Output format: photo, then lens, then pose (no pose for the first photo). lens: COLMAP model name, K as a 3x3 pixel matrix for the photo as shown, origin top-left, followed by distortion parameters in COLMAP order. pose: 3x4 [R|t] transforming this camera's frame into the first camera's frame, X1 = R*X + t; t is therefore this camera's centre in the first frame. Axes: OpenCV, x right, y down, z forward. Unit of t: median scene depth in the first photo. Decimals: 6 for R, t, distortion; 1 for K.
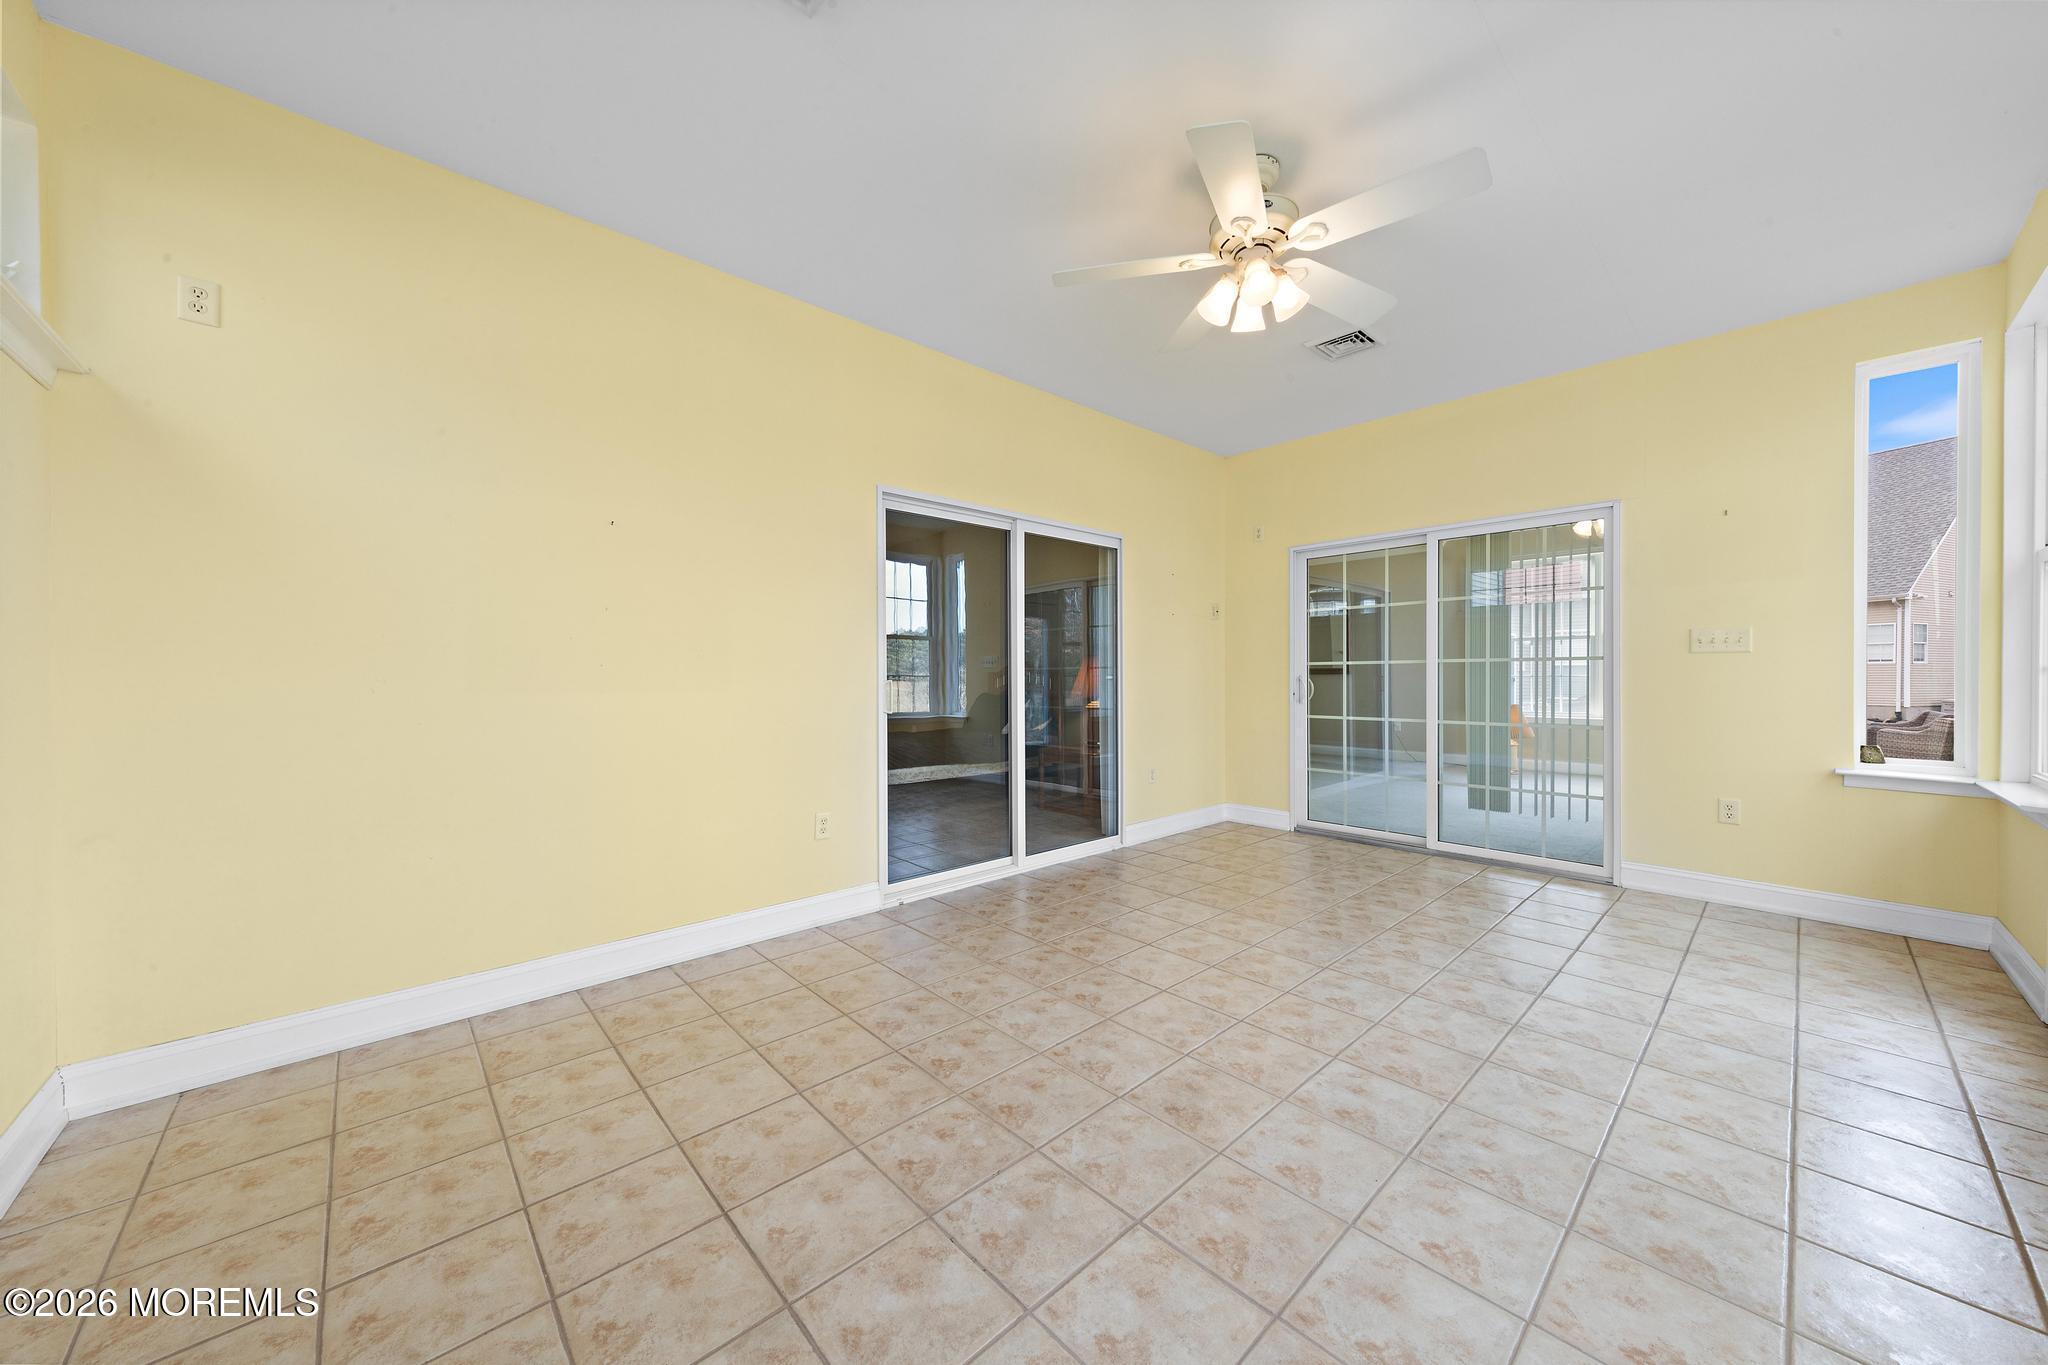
lens RADIAL K [[724.0, 0, 999.2], [0, 724.0, 672.7], [0, 0, 1]] dist [0.008277, -0.001473]
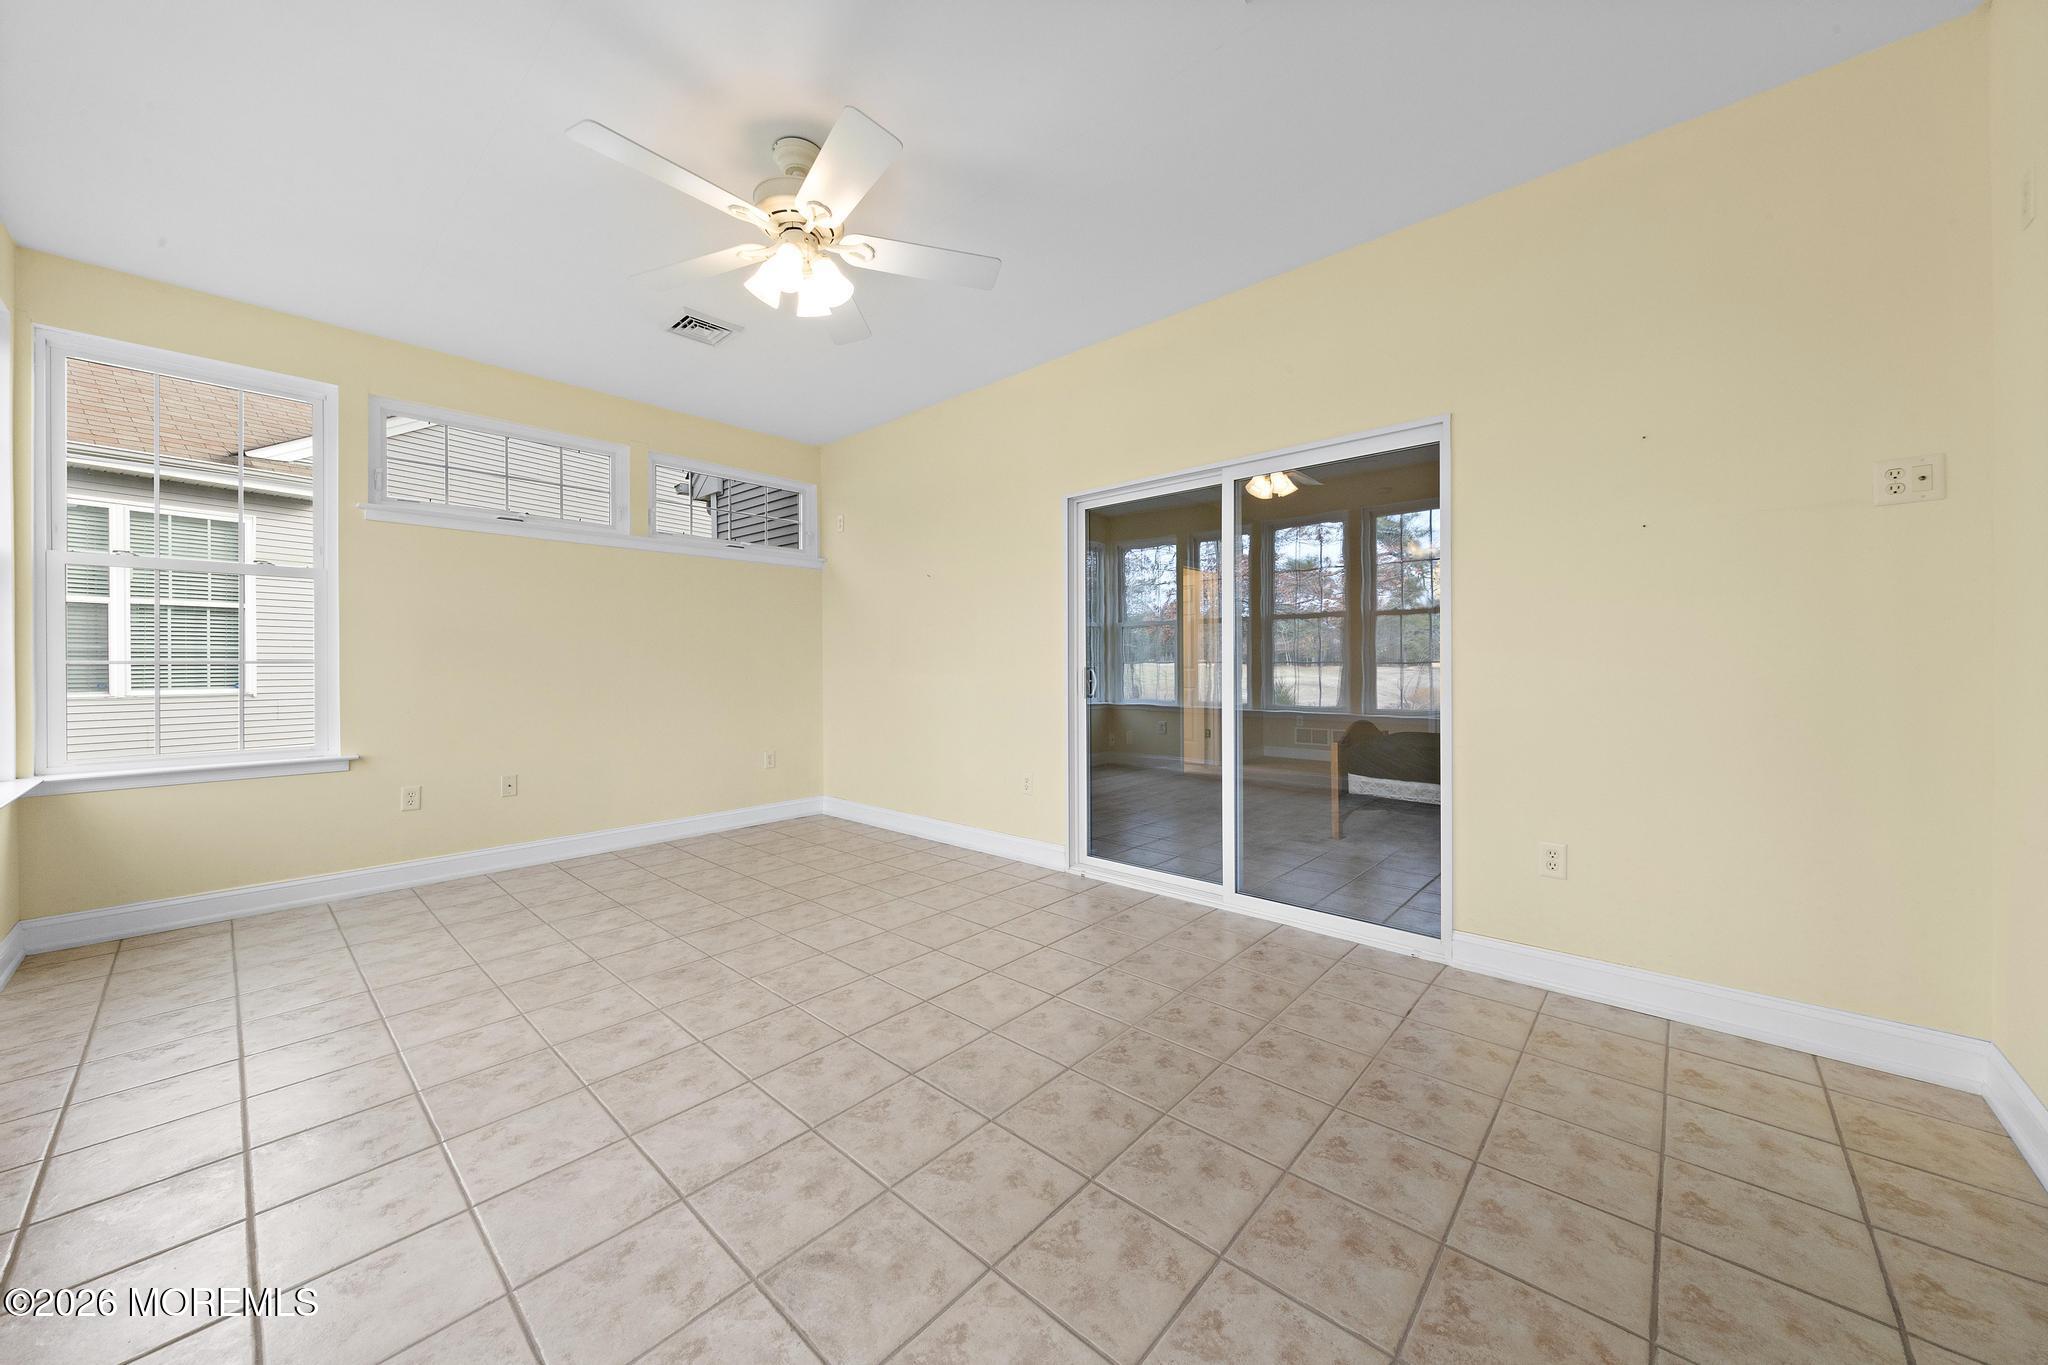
lens RADIAL K [[724.0, 0, 1059.5], [0, 724.0, 681.3], [0, 0, 1]] dist [0.008277, -0.001473]
pose [[0.115906, 0.023208, -0.992989, 1.265294], [0.012458, 0.999614, 0.024817, 0.002229], [0.993182, -0.015247, 0.115572, 1.154240]]
